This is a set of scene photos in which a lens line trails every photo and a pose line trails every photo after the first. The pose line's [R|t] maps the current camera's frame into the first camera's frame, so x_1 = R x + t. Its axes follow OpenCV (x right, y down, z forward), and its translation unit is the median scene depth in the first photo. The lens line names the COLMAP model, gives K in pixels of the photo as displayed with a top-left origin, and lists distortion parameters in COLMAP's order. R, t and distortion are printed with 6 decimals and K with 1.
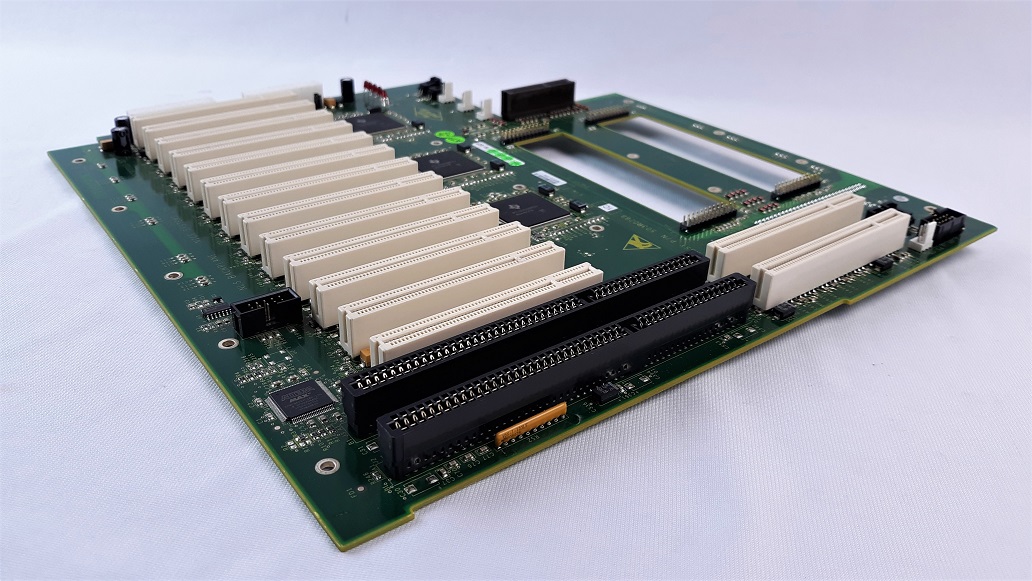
lens RADIAL K [[850.6, 0, 521.4], [0, 850.6, 292.2], [0, 0, 1]] dist [-0.002864, 0.001203]
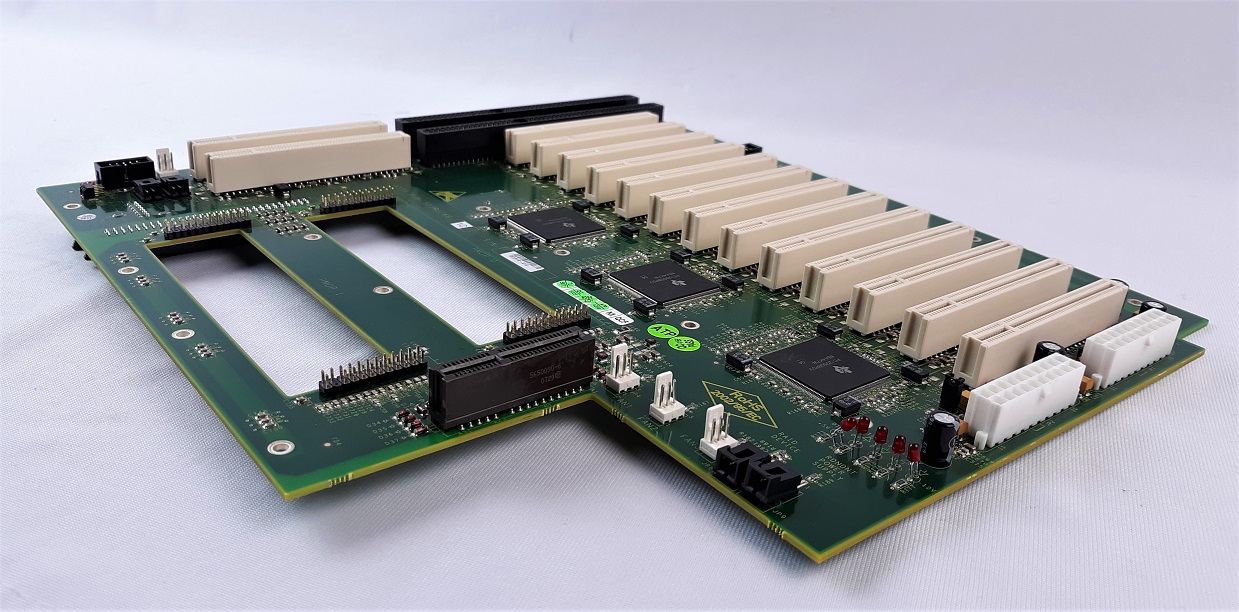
lens RADIAL K [[1075.9, 0, 616.4], [0, 1075.9, 303.1], [0, 0, 1]] dist [0.020594, -0.004558]
pose [[-0.994895, -0.081037, -0.060136, 0.002935], [-0.096646, 0.593723, 0.798845, -0.875522], [-0.029032, 0.800579, -0.598524, 1.582193]]
